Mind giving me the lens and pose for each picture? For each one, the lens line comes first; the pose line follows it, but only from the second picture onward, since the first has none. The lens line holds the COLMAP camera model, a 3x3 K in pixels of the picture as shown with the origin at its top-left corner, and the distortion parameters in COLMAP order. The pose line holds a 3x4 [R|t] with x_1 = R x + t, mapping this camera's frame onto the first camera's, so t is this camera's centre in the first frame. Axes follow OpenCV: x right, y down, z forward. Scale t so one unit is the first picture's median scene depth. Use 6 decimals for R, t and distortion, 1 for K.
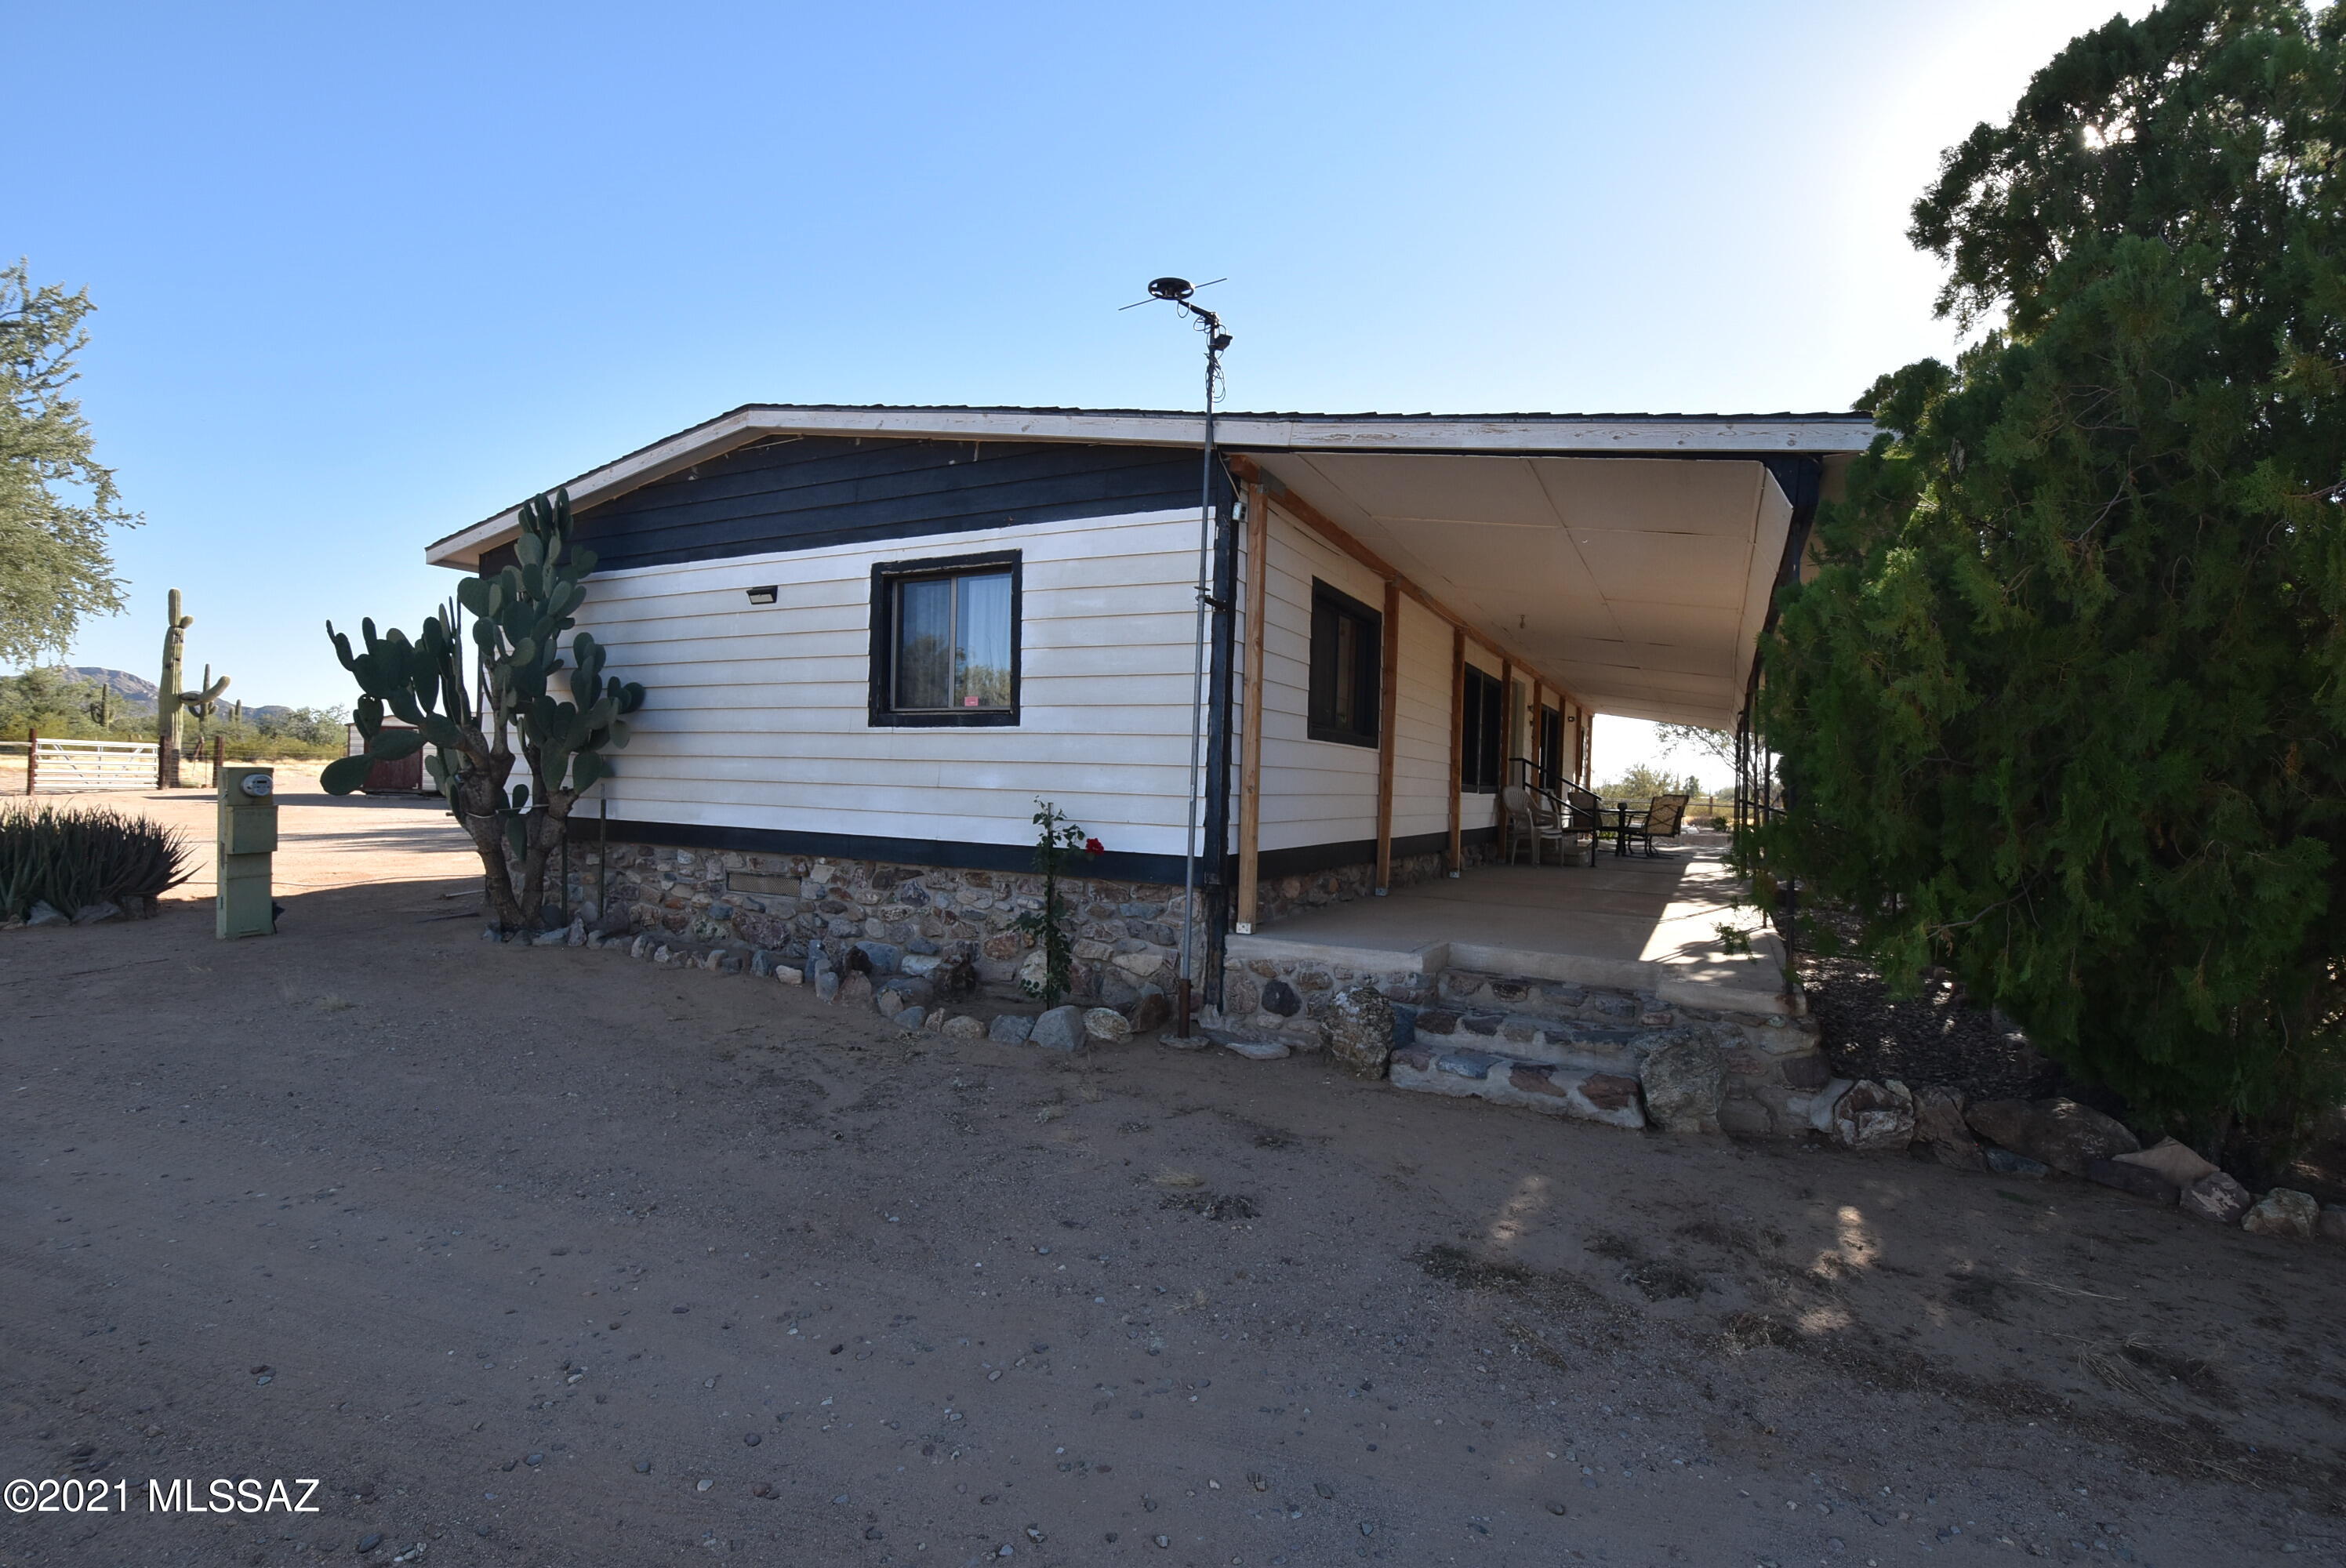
lens RADIAL K [[1023.1, 0, 1190.2], [0, 1023.1, 796.8], [0, 0, 1]] dist [-0.003582, -0.011731]
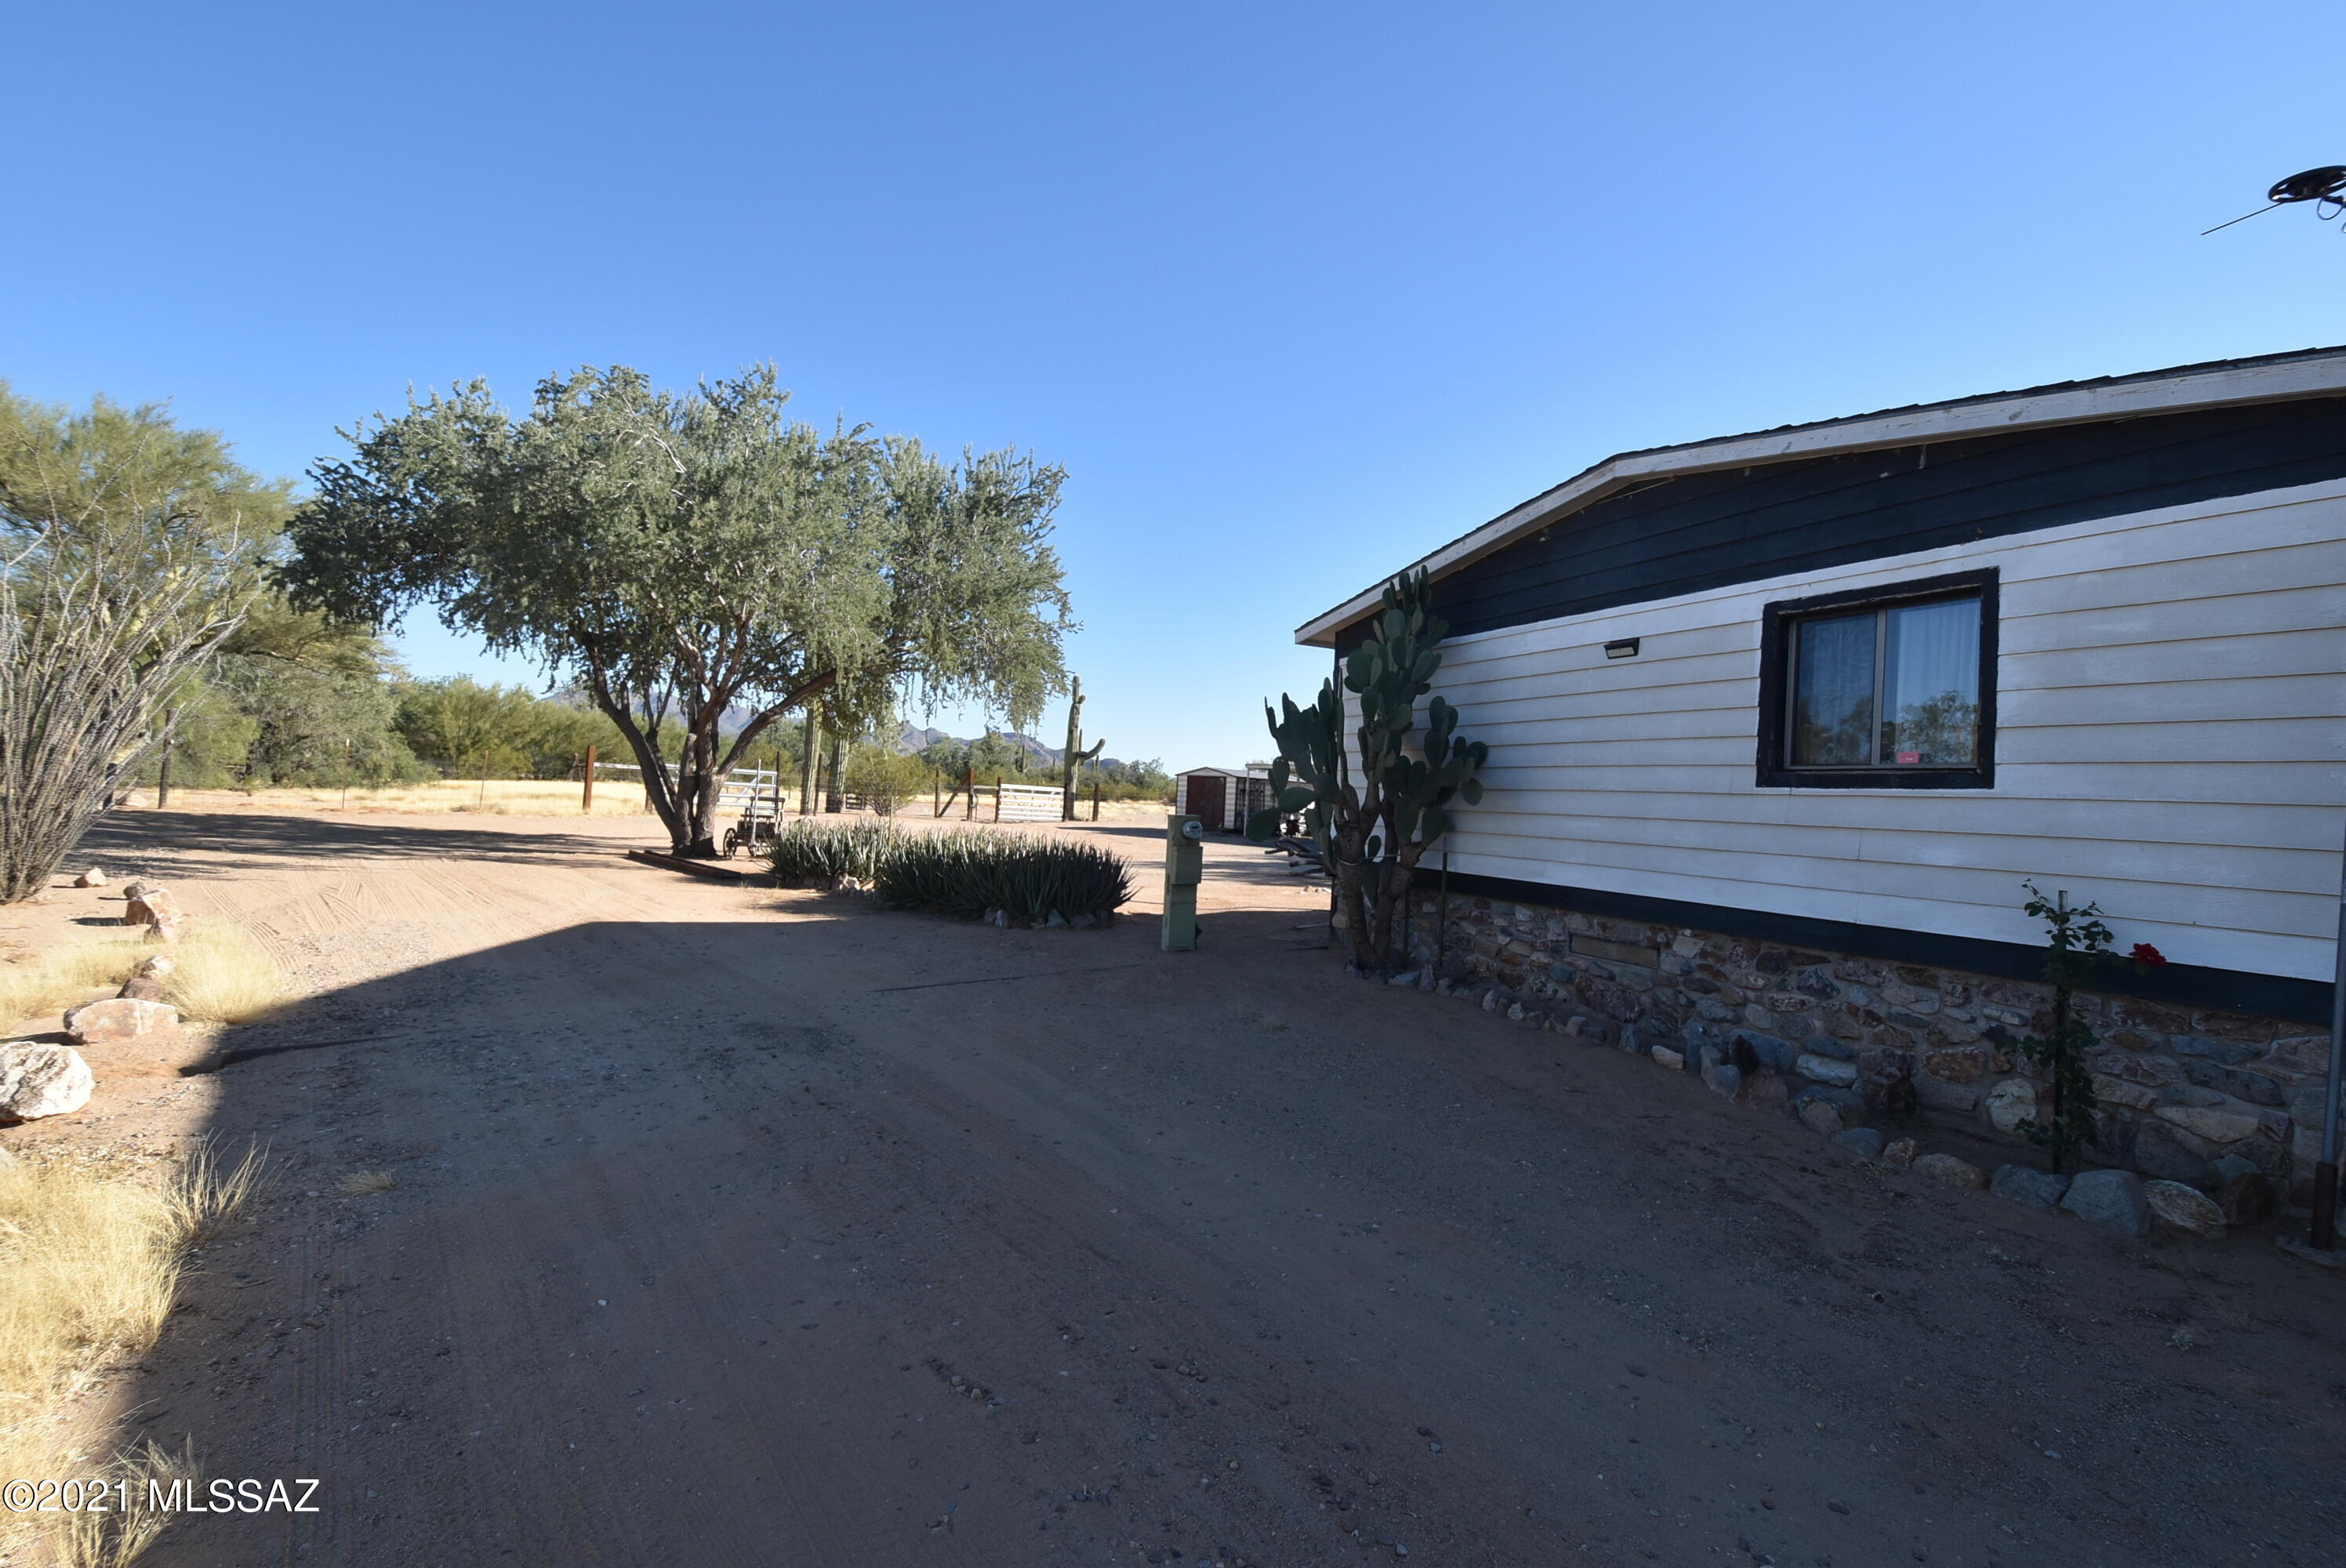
lens RADIAL K [[1023.1, 0, 1178.5], [0, 1023.1, 791.0], [0, 0, 1]] dist [-0.003582, -0.011731]
pose [[0.786127, 0.008495, -0.618006, -0.164792], [-0.040525, 0.998462, -0.037825, -0.011398], [0.616734, 0.054780, 0.785263, -0.004417]]
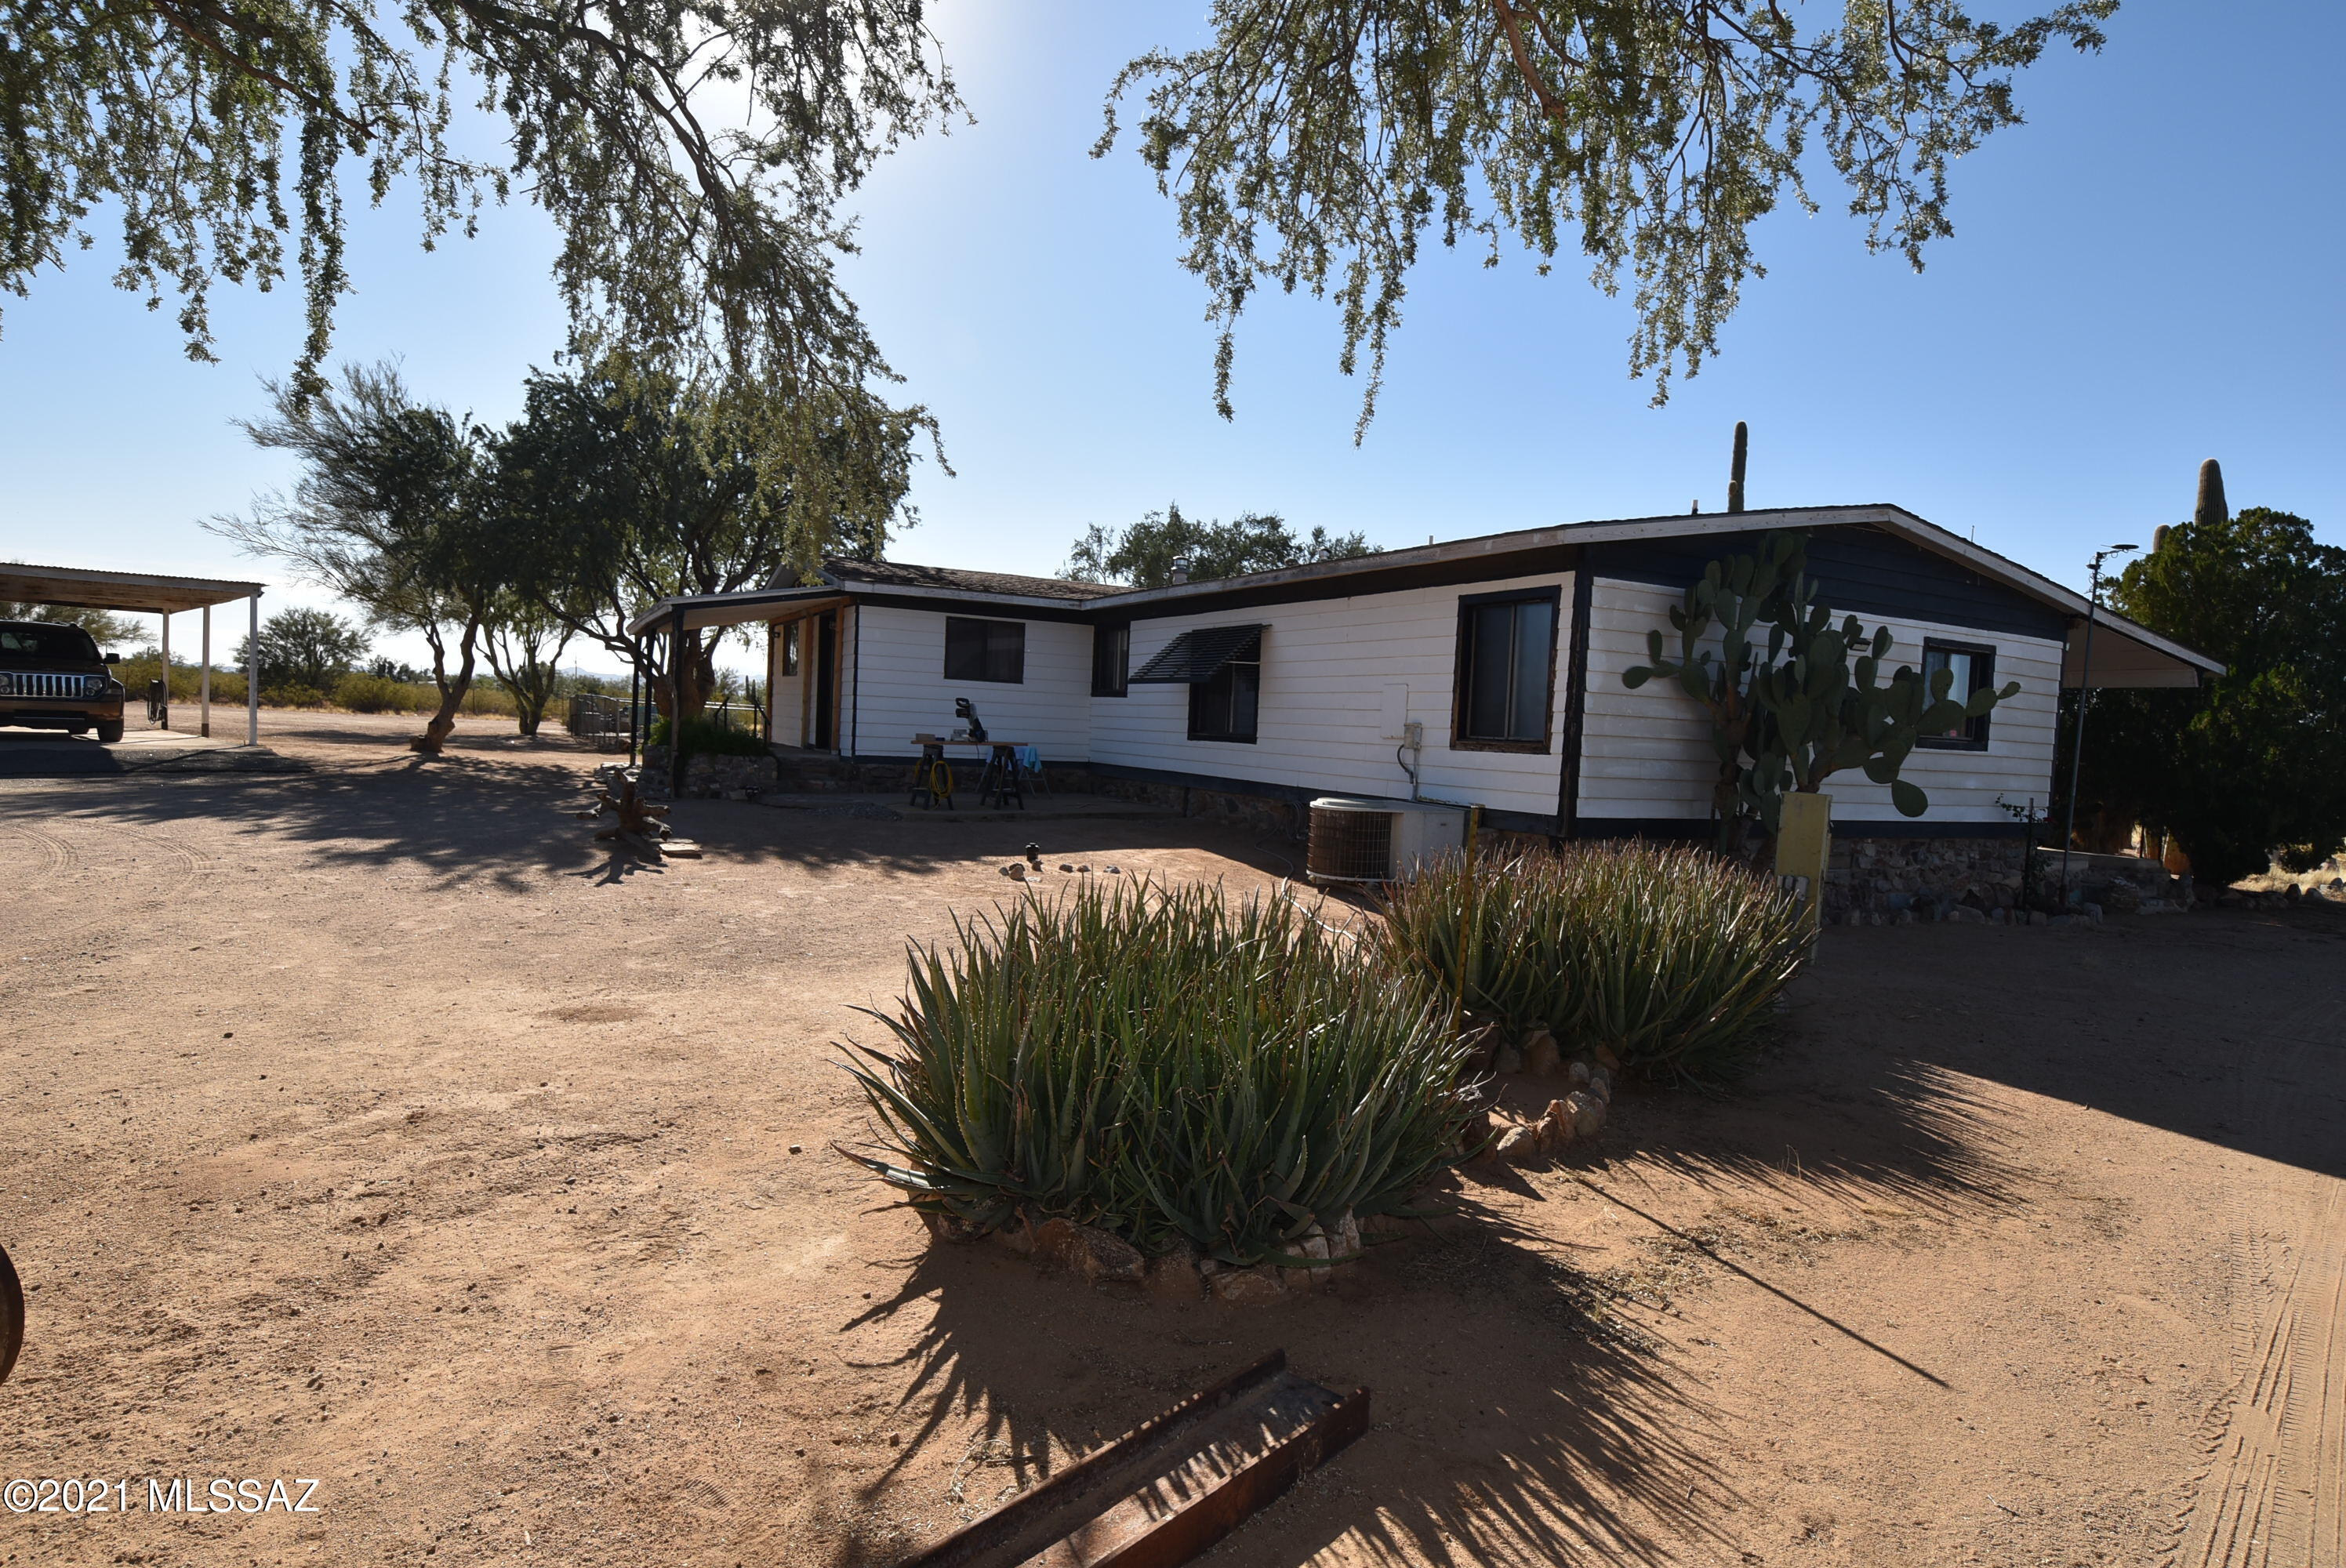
lens RADIAL K [[1244.9, 0, 1178.4], [0, 1244.9, 790.7], [0, 0, 1]] dist [0.006818, -0.019732]
pose [[0.547130, -0.043890, 0.835896, -2.454661], [-0.022335, 0.997503, 0.066994, -0.105604], [-0.836750, -0.055324, 0.544784, 0.924110]]
